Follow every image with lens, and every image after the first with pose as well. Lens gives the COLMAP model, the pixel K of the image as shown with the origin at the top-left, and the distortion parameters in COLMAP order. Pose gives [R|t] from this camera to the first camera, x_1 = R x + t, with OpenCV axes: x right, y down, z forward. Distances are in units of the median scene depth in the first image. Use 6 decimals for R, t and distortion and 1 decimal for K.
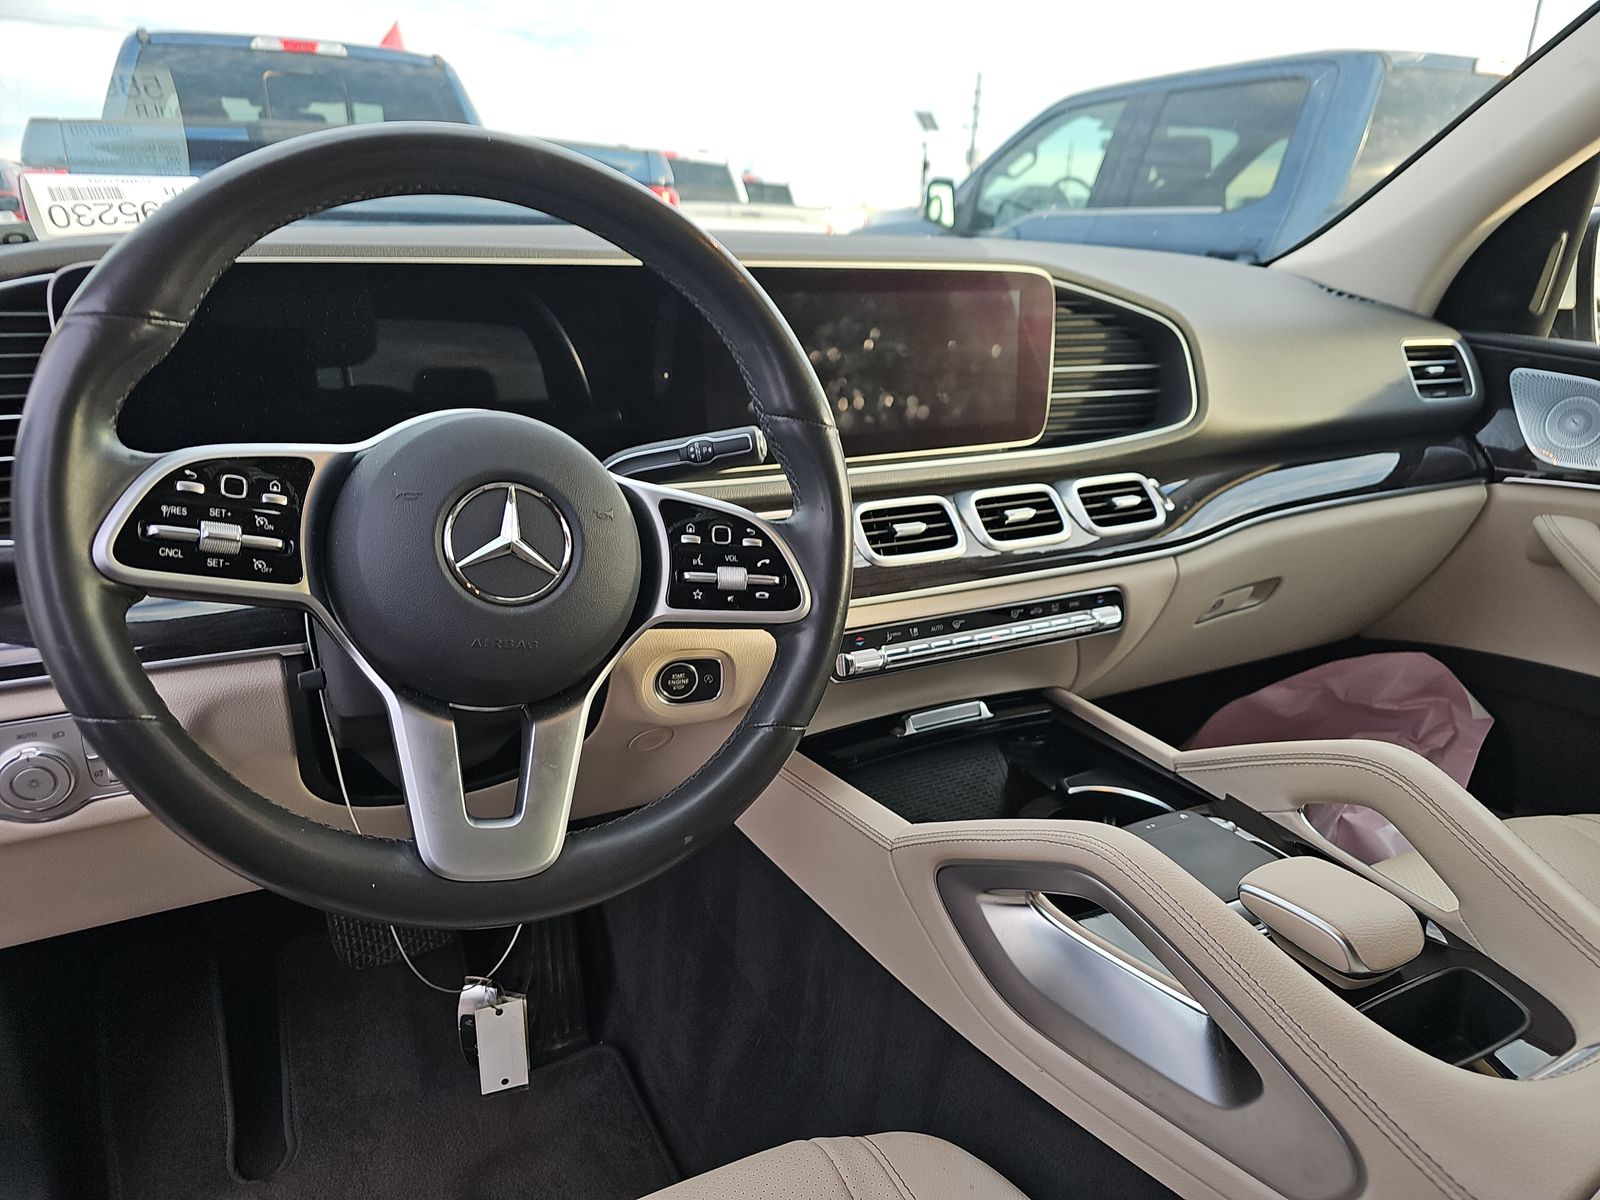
lens RADIAL K [[1072.7, 0, 792.5], [0, 1072.7, 590.5], [0, 0, 1]] dist [0.002163, -0.020930]
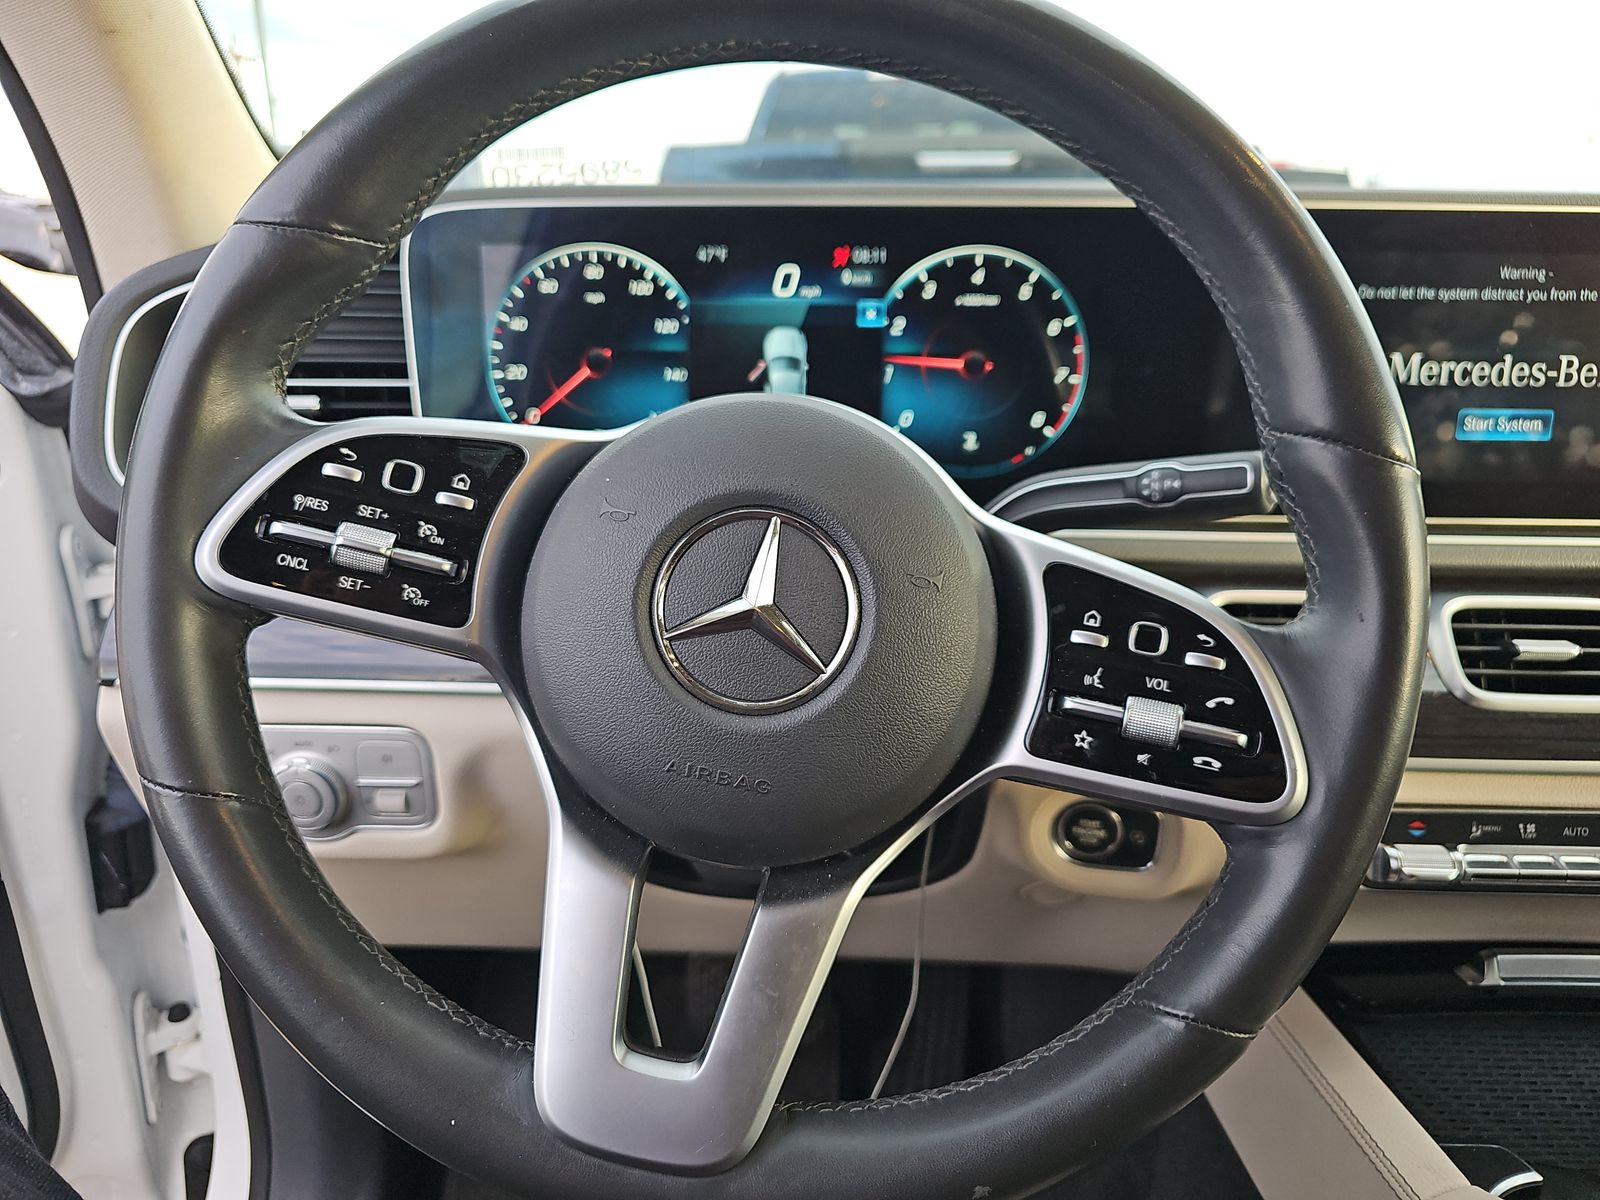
lens RADIAL K [[1072.7, 0, 792.5], [0, 1072.7, 590.5], [0, 0, 1]] dist [0.002163, -0.020930]
pose [[0.871669, 0.132992, -0.471706, 0.031619], [-0.141393, 0.989794, 0.017780, -0.060054], [0.469256, 0.051198, 0.881577, 0.422642]]
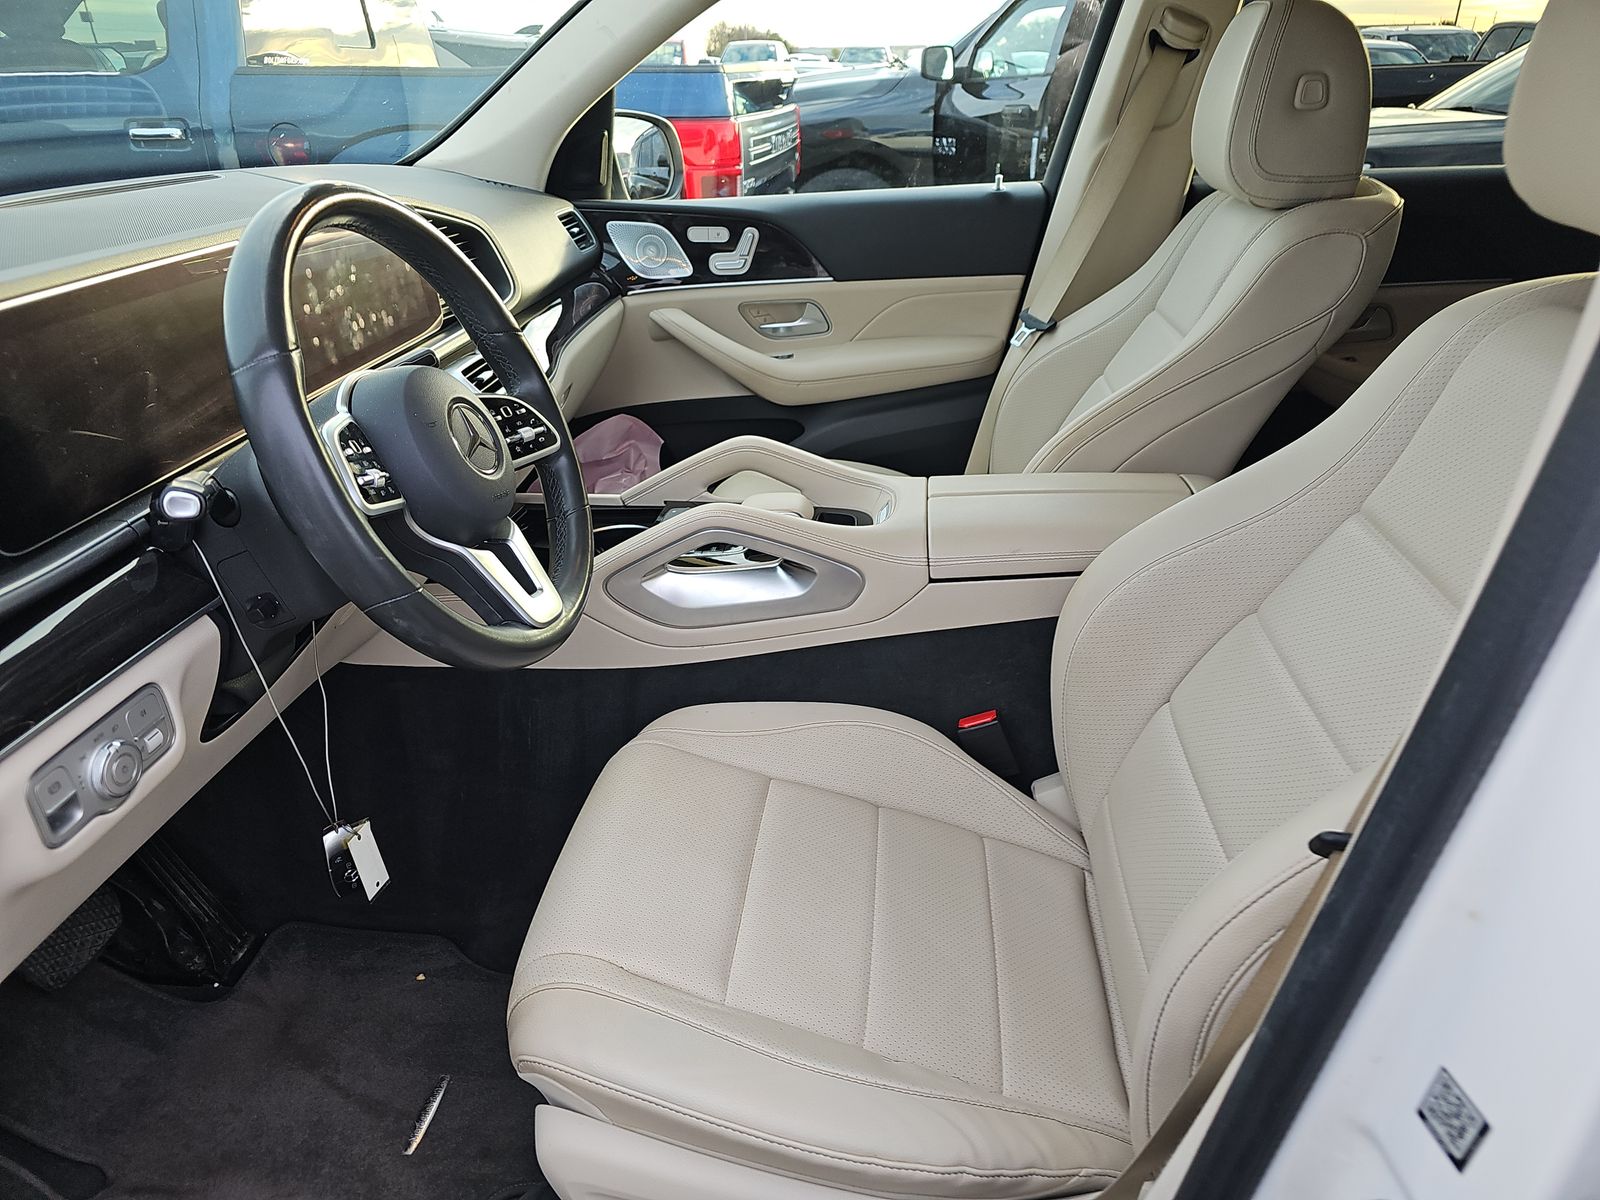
lens RADIAL K [[1072.7, 0, 792.5], [0, 1072.7, 590.5], [0, 0, 1]] dist [0.002163, -0.020930]
pose [[0.551155, -0.386122, 0.739688, -1.122893], [0.280782, 0.920614, 0.271351, -0.121059], [-0.785741, 0.058135, 0.615817, -0.317508]]
